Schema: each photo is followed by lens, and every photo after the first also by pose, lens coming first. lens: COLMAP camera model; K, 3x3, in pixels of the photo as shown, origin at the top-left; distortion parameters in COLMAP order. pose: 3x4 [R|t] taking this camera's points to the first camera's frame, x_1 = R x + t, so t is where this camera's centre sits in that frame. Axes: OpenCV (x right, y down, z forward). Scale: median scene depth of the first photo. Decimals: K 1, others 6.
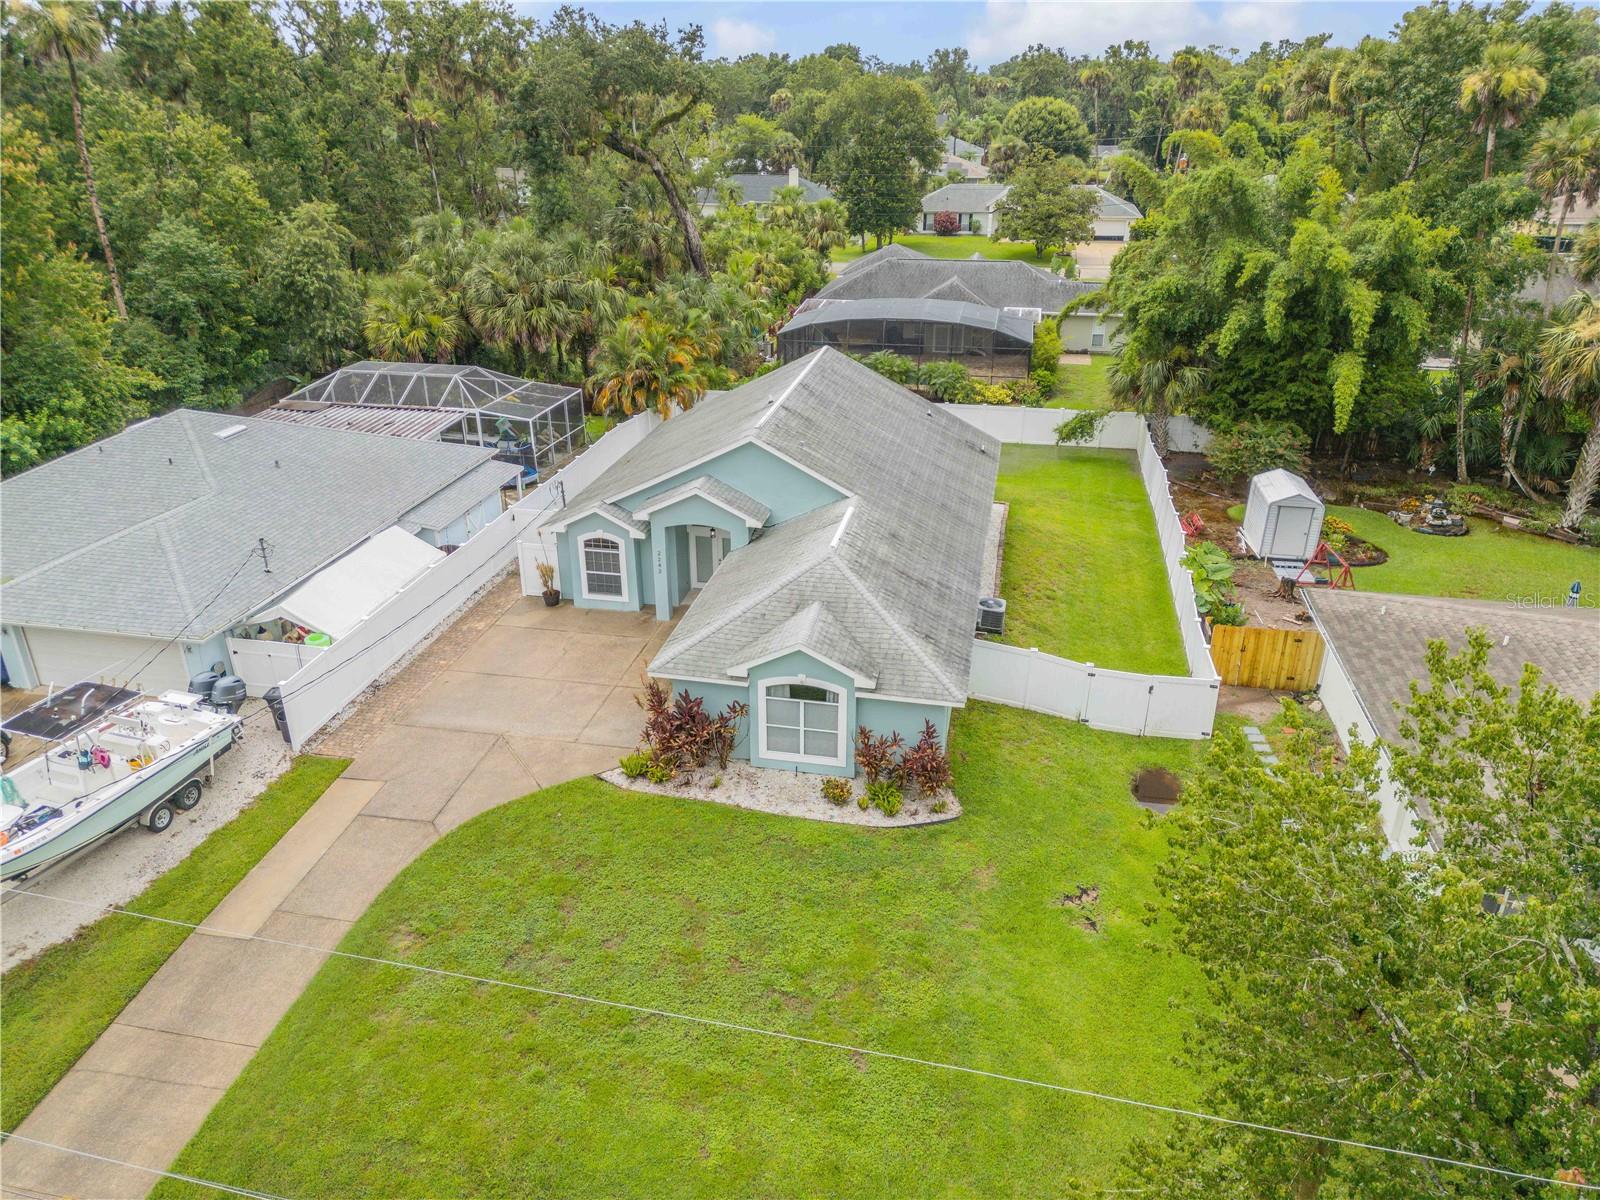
lens RADIAL K [[1122.4, 0, 800.0], [0, 1122.4, 600.0], [0, 0, 1]] dist [0.079028, -0.077429]
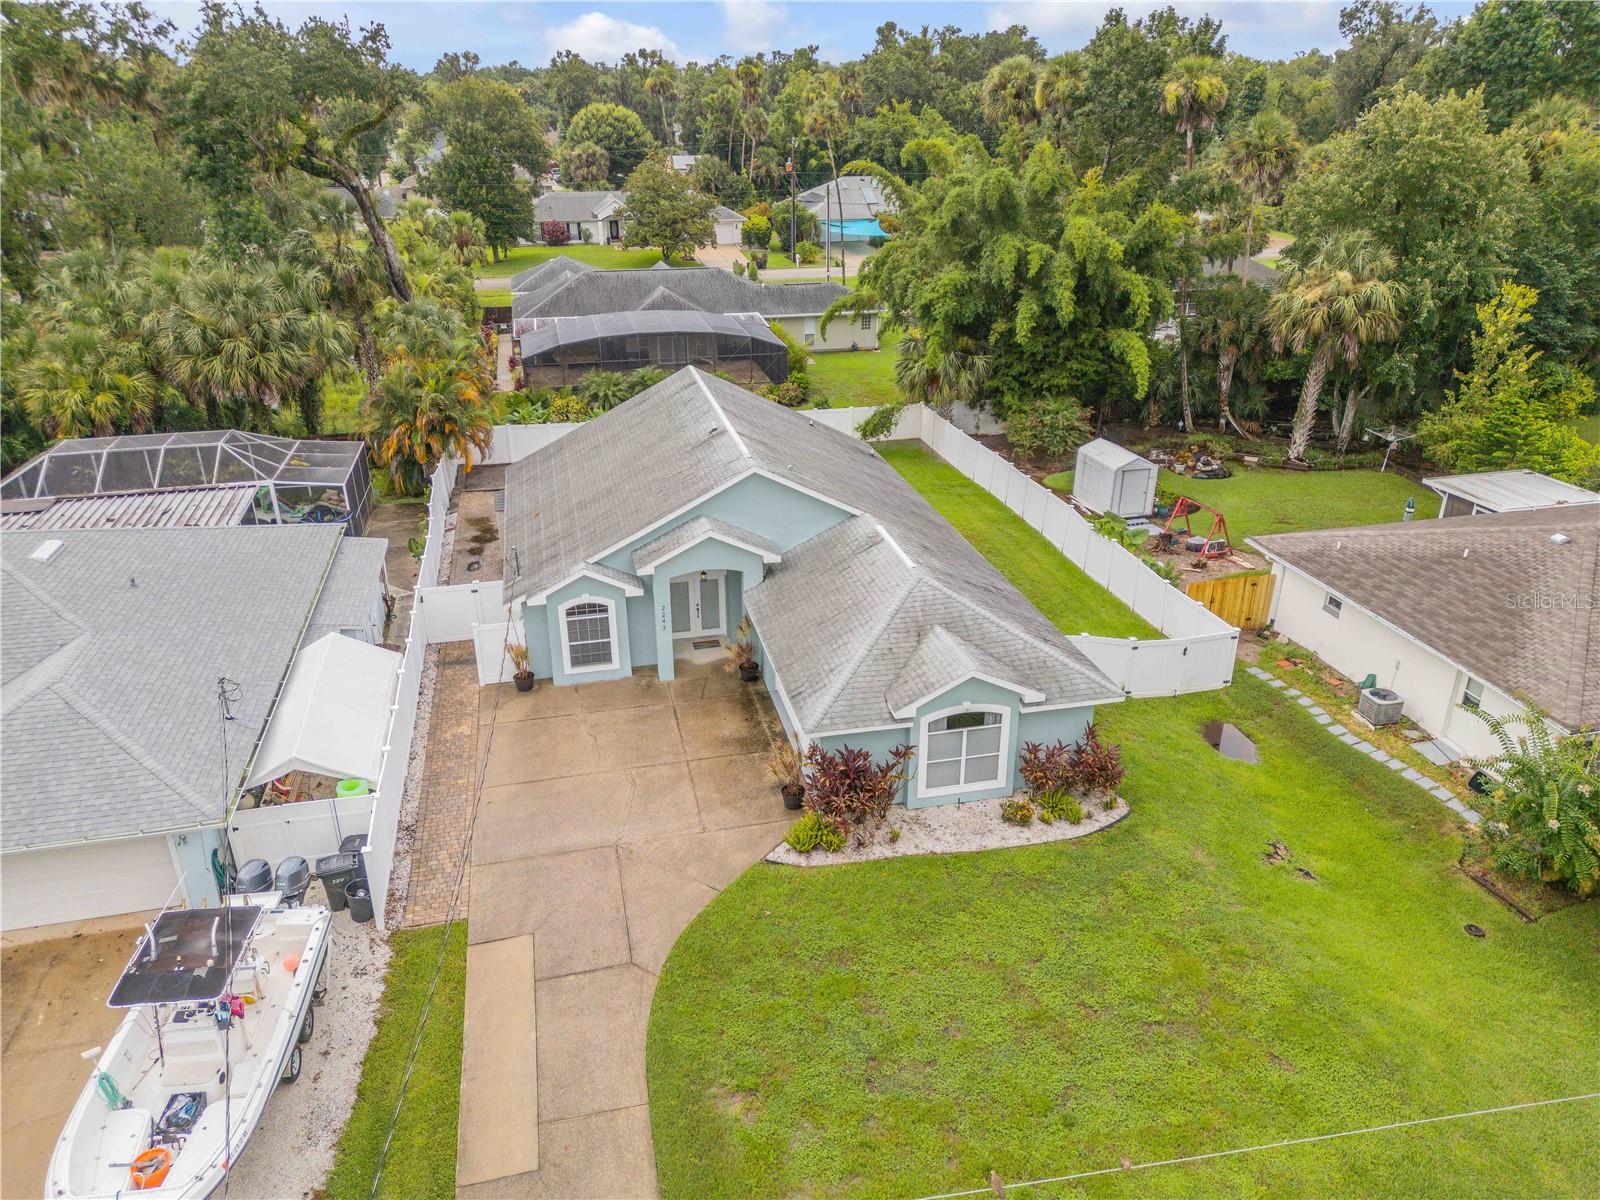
lens RADIAL K [[1122.4, 0, 800.0], [0, 1122.4, 600.0], [0, 0, 1]] dist [0.079028, -0.077429]
pose [[0.910002, -0.171914, 0.377281, -0.300752], [0.173677, 0.984357, 0.029629, -0.045878], [-0.376473, 0.038563, 0.925625, 0.100739]]
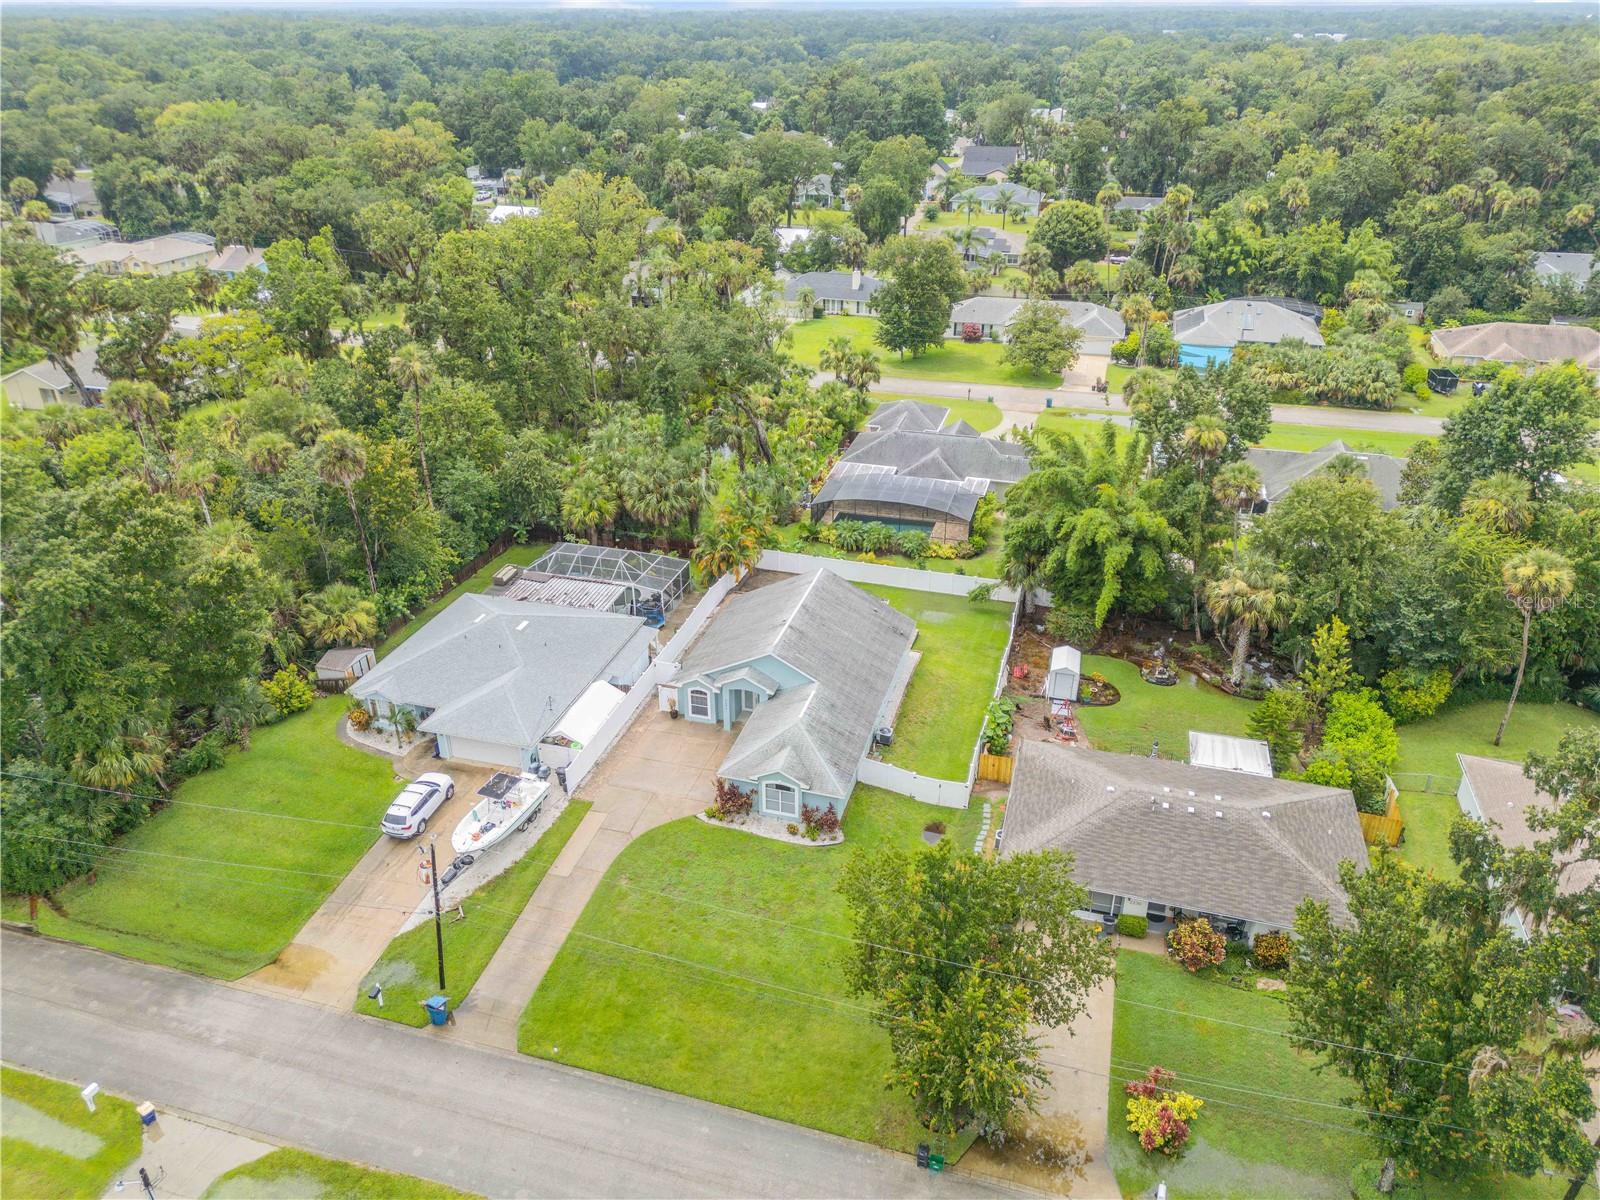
lens RADIAL K [[1122.4, 0, 800.0], [0, 1122.4, 600.0], [0, 0, 1]] dist [0.079028, -0.077429]
pose [[0.996326, 0.037881, -0.076807, 0.136450], [-0.033590, 0.997842, 0.056414, -0.290324], [0.078778, -0.053627, 0.995449, -0.875123]]
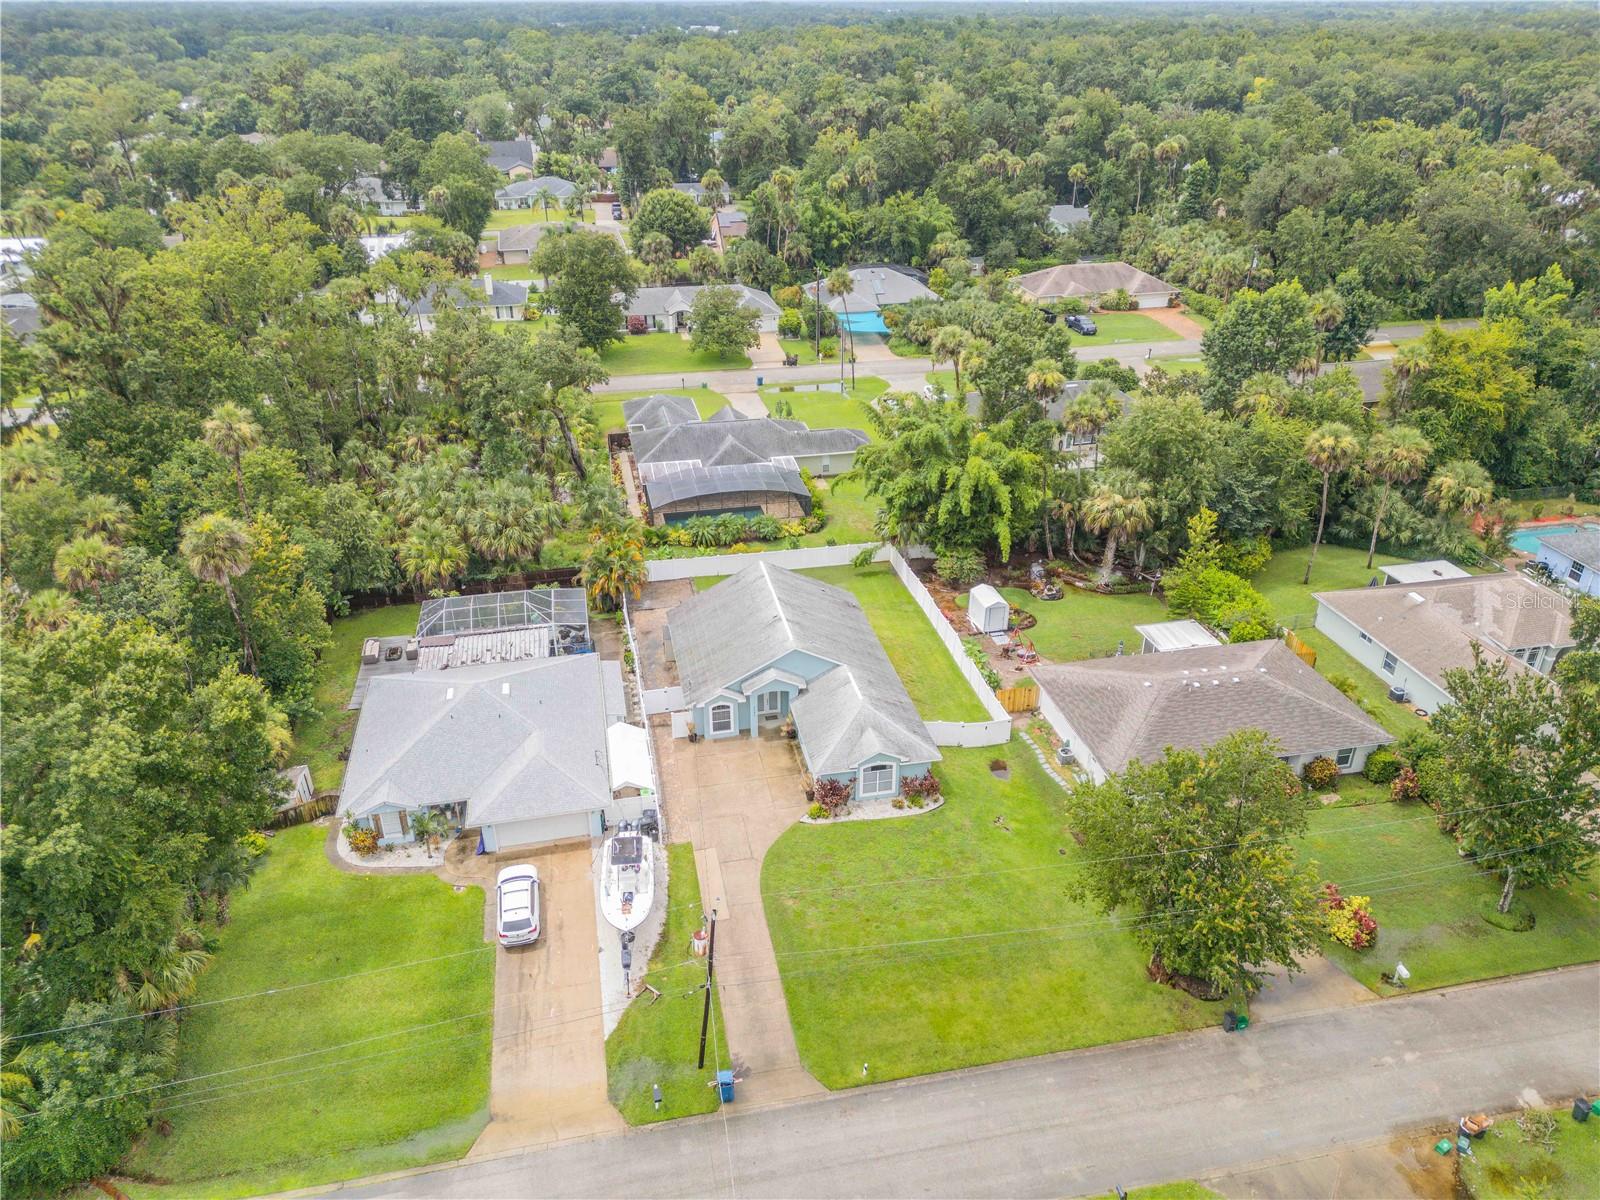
lens RADIAL K [[1120.4, 0, 800.0], [0, 1120.4, 600.0], [0, 0, 1]] dist [0.095716, -0.141485]
pose [[0.919320, -0.185553, 0.347017, -0.596525], [0.163928, 0.982271, 0.090949, -0.336389], [-0.357741, -0.026726, 0.933438, -0.774498]]
